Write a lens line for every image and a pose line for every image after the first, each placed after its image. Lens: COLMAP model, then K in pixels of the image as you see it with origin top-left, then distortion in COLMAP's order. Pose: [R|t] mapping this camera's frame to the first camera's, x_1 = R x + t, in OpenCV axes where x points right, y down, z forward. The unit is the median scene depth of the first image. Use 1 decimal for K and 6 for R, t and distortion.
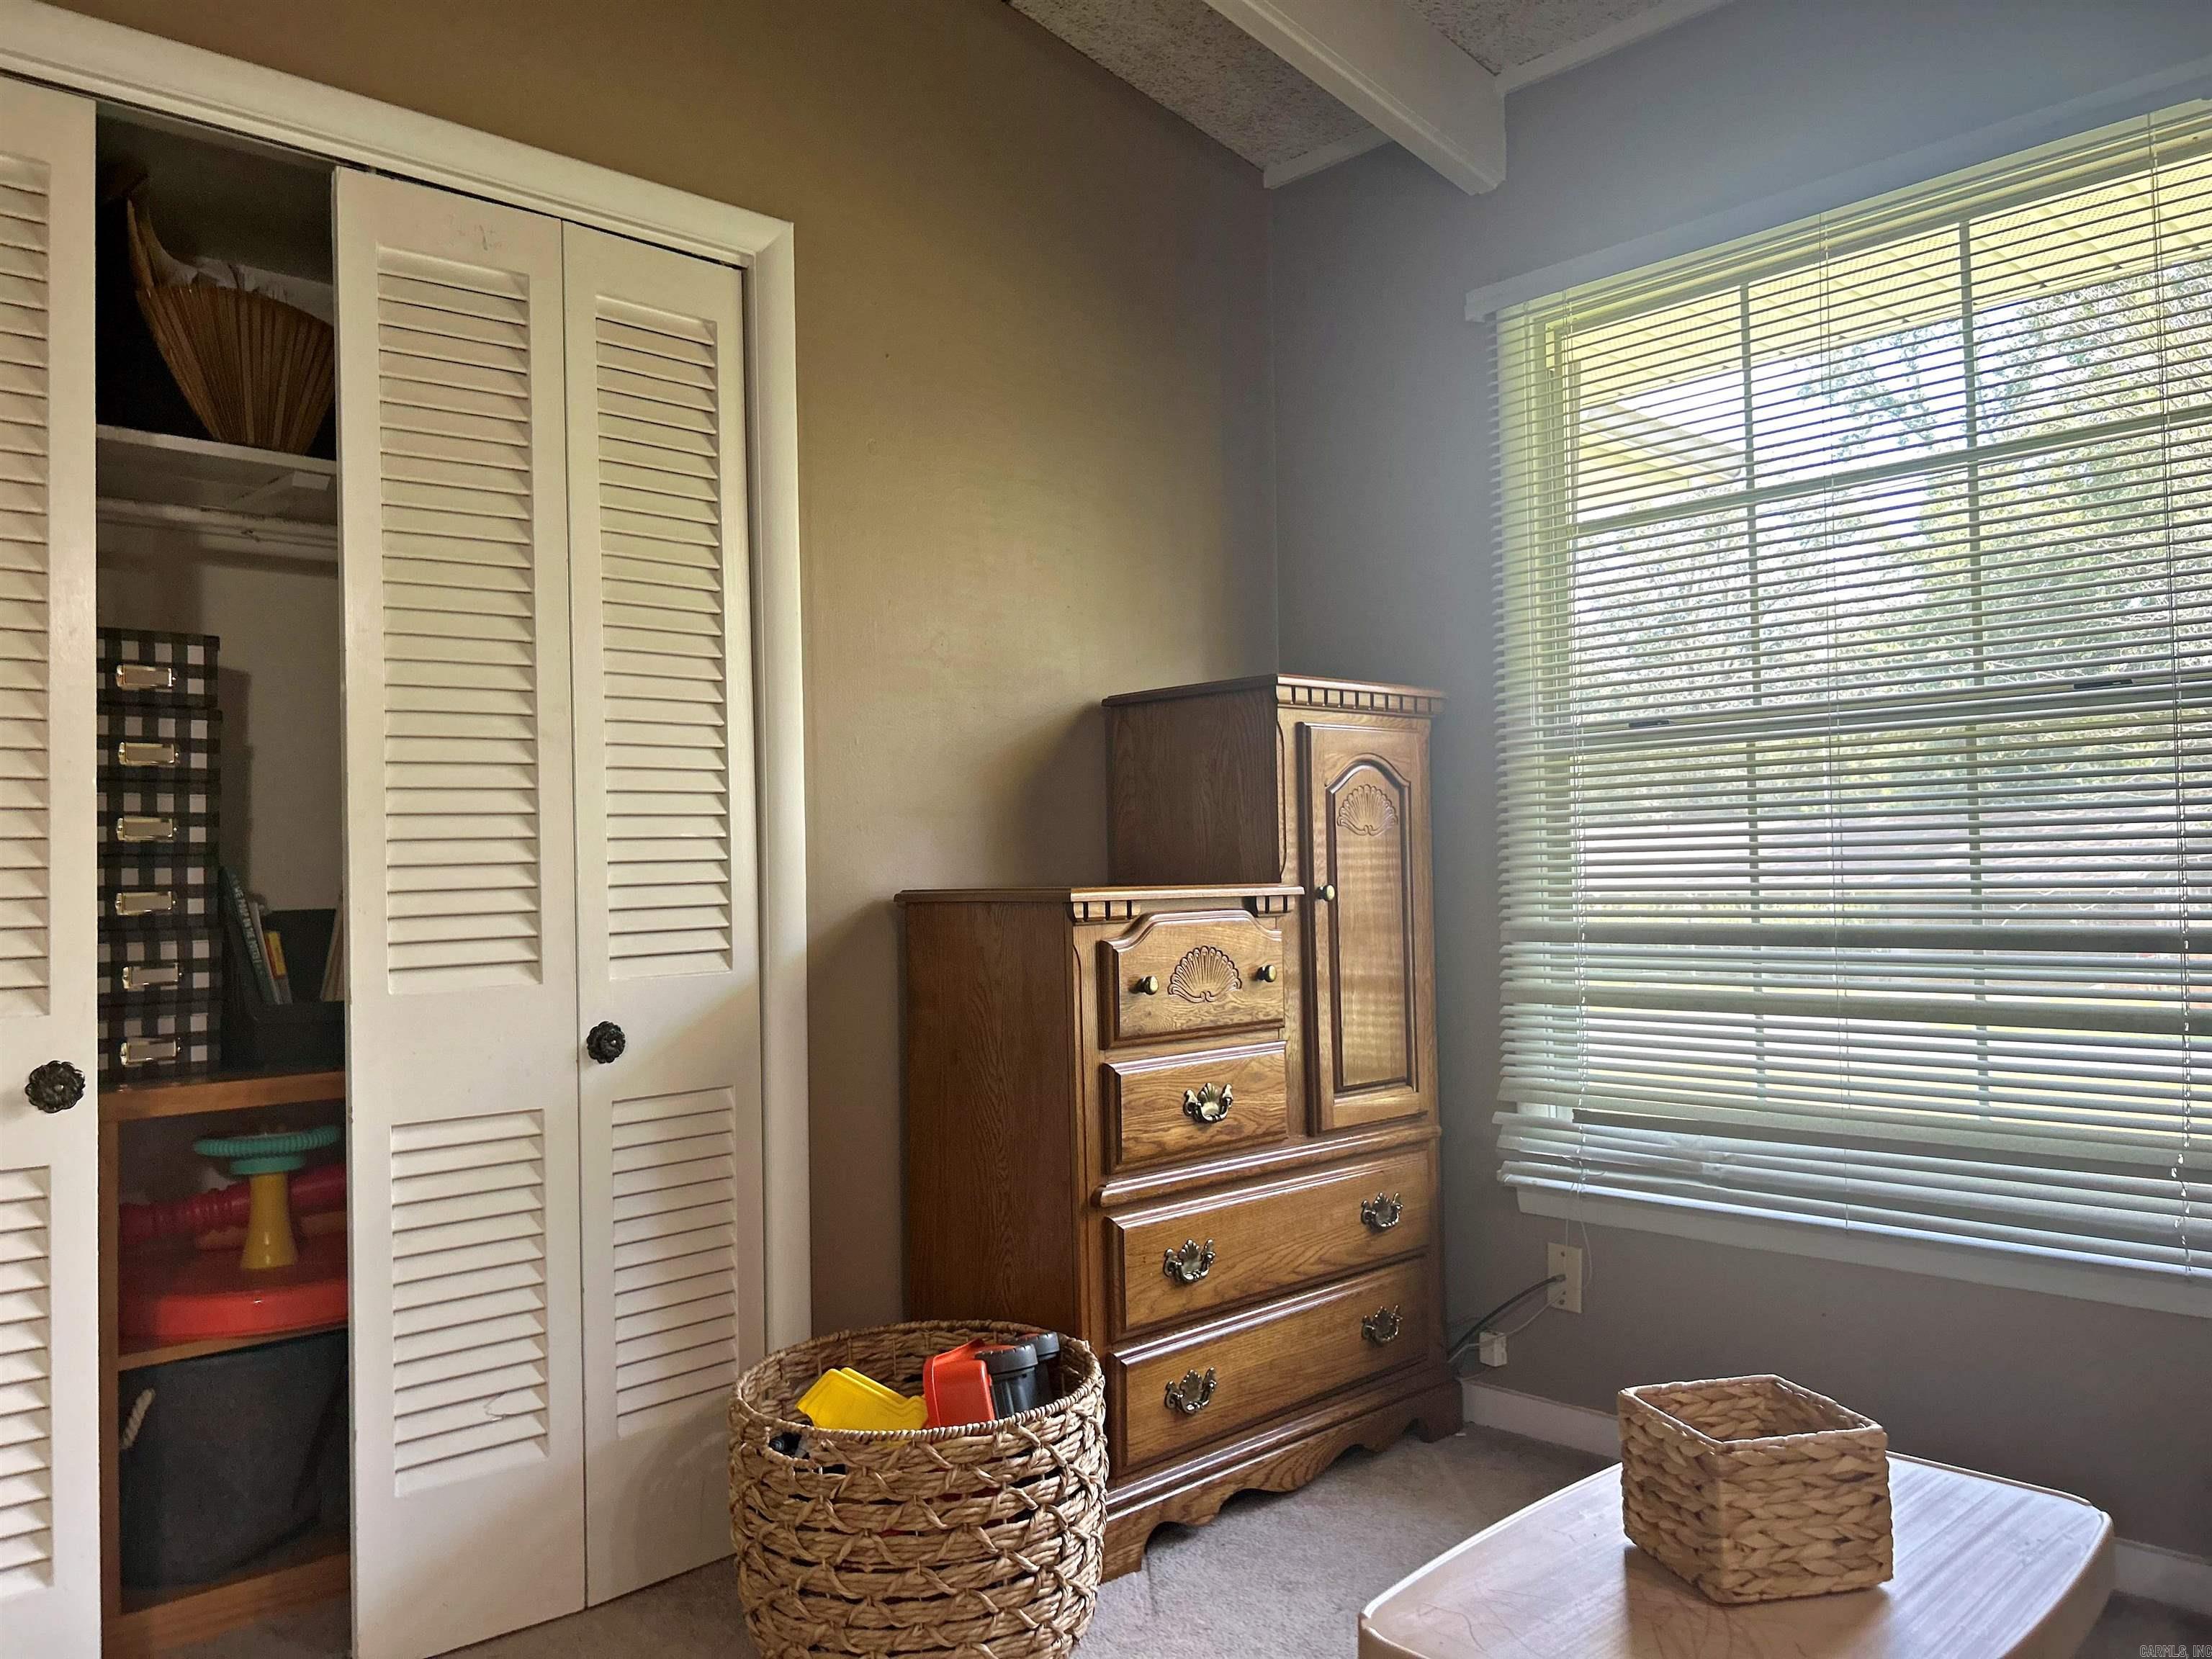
lens RADIAL K [[1681.9, 0, 1095.9], [0, 1681.9, 840.0], [0, 0, 1]] dist [0.030400, -0.025030]
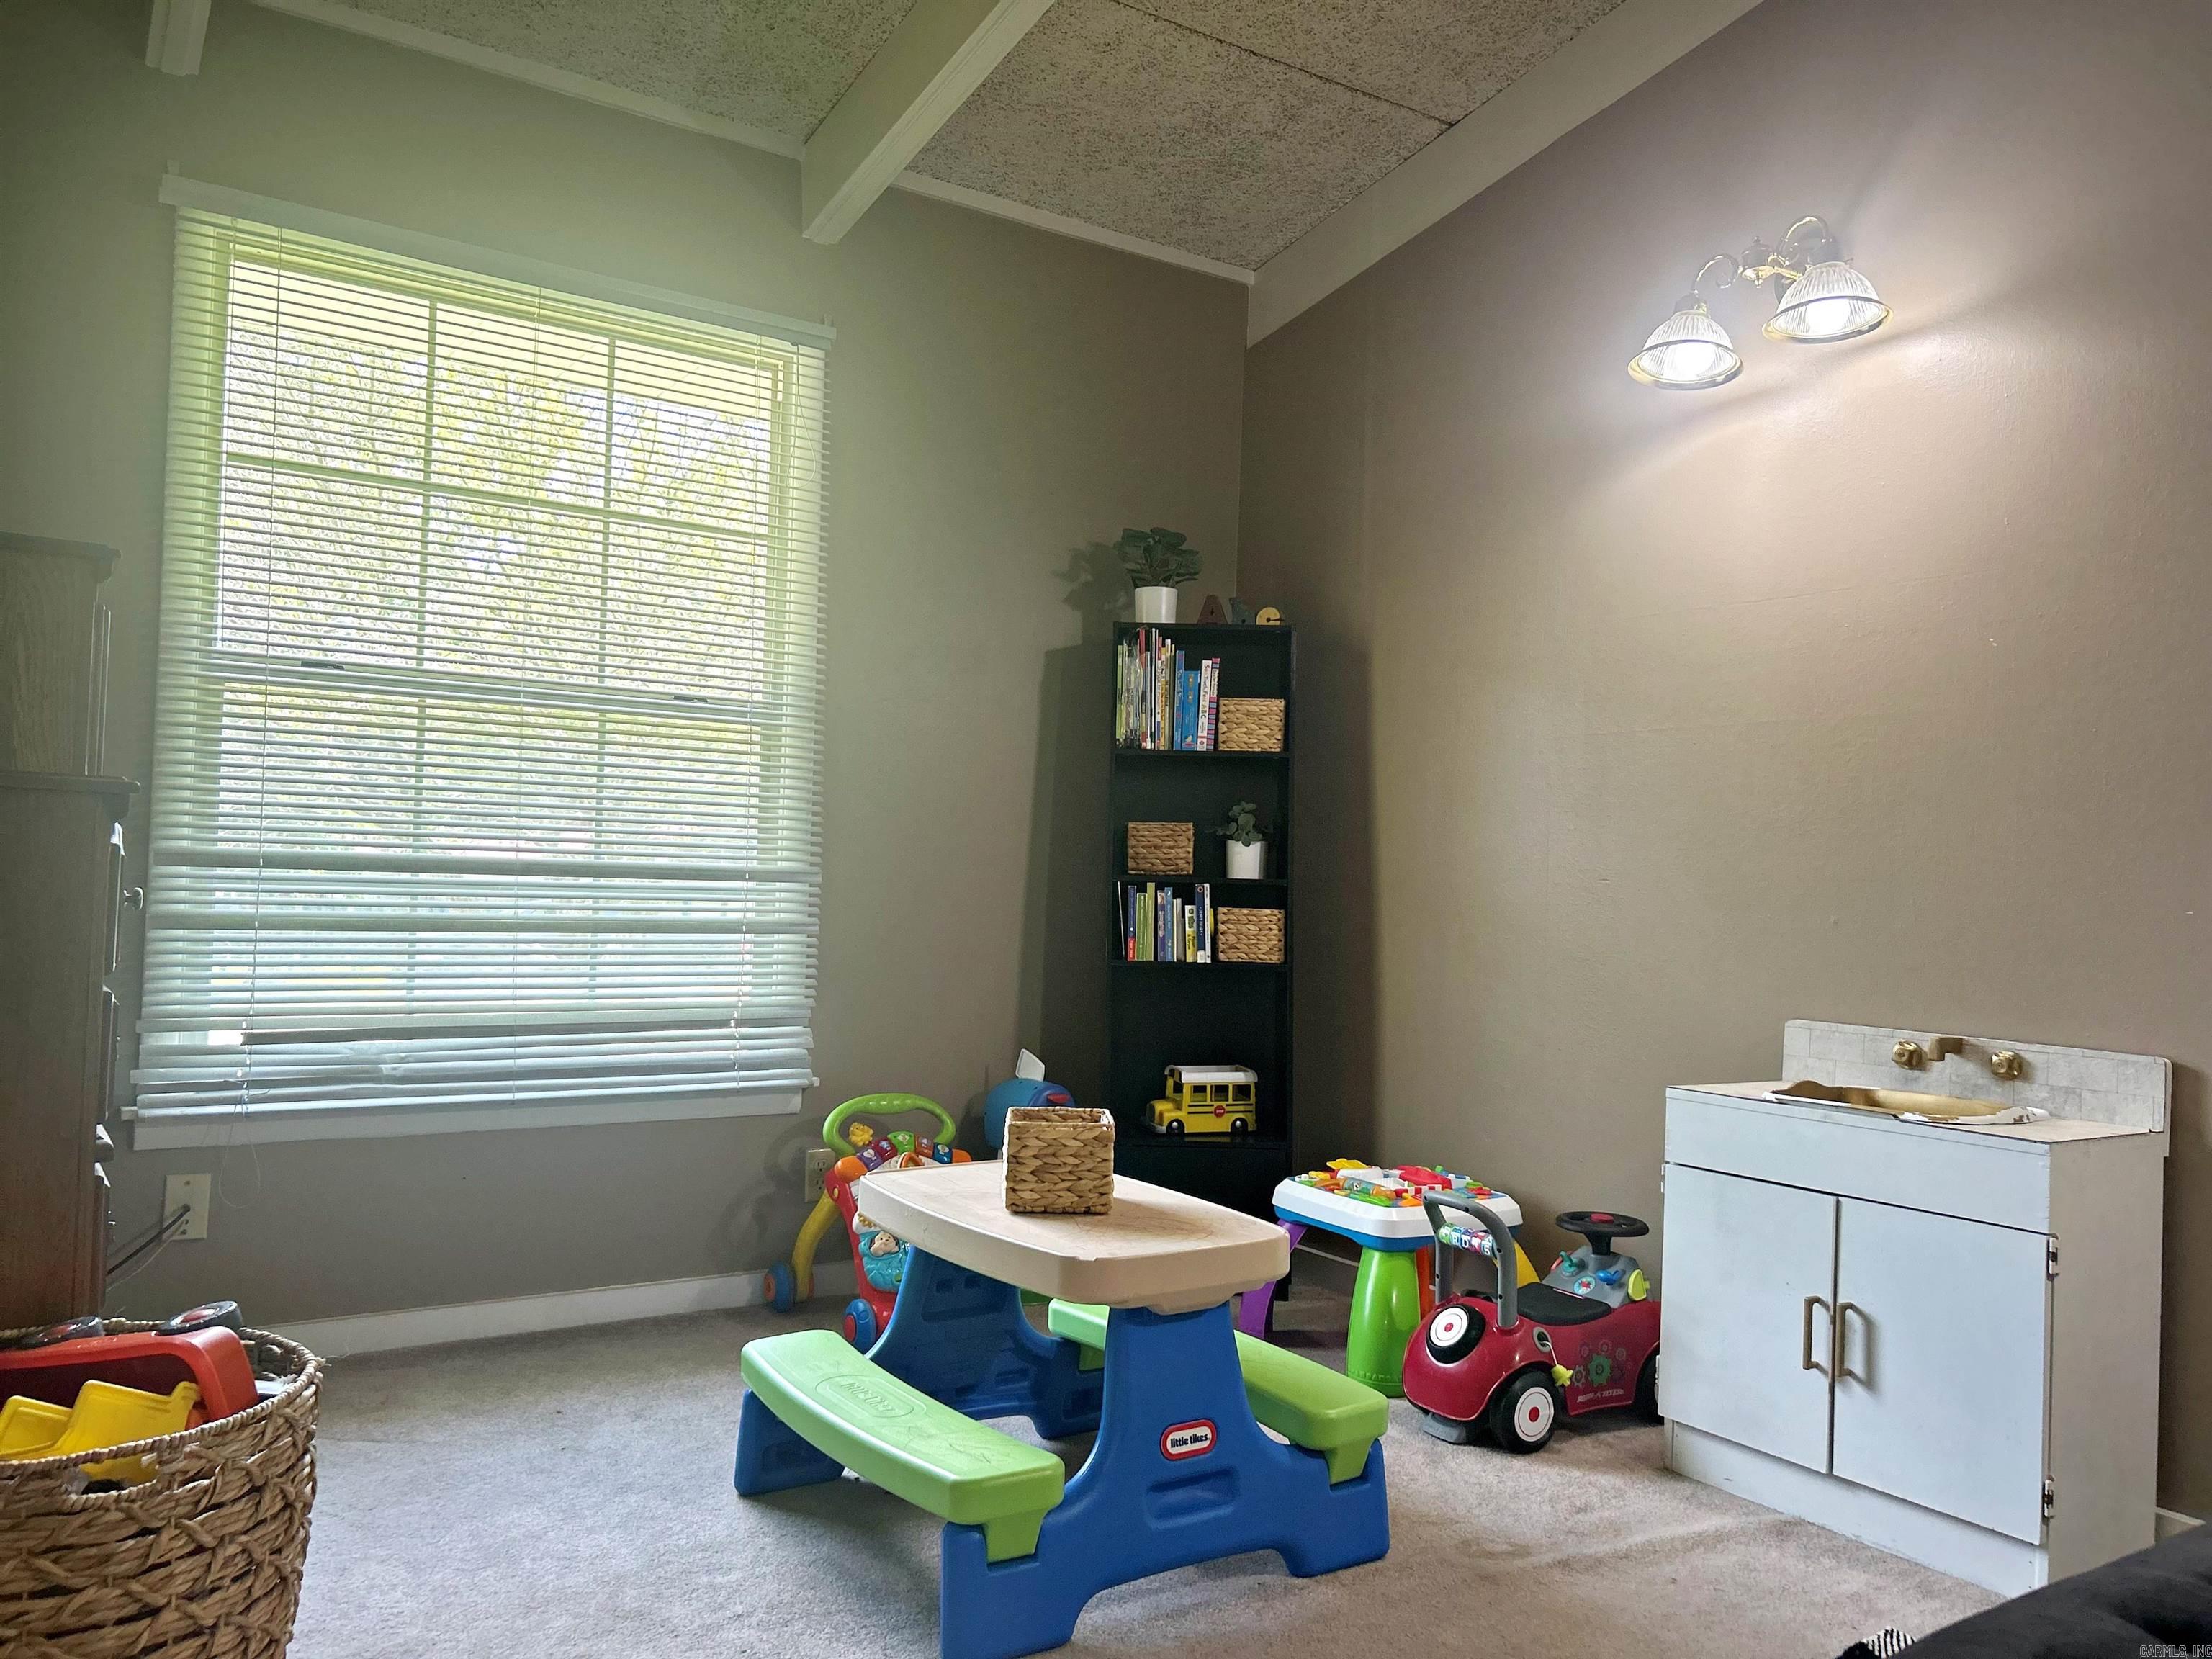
lens RADIAL K [[1681.9, 0, 1095.9], [0, 1681.9, 840.0], [0, 0, 1]] dist [0.030400, -0.025030]
pose [[0.159762, 0.053504, 0.985705, -0.673107], [-0.054430, 0.997489, -0.045321, 0.066622], [-0.985654, -0.046411, 0.162273, 0.354650]]
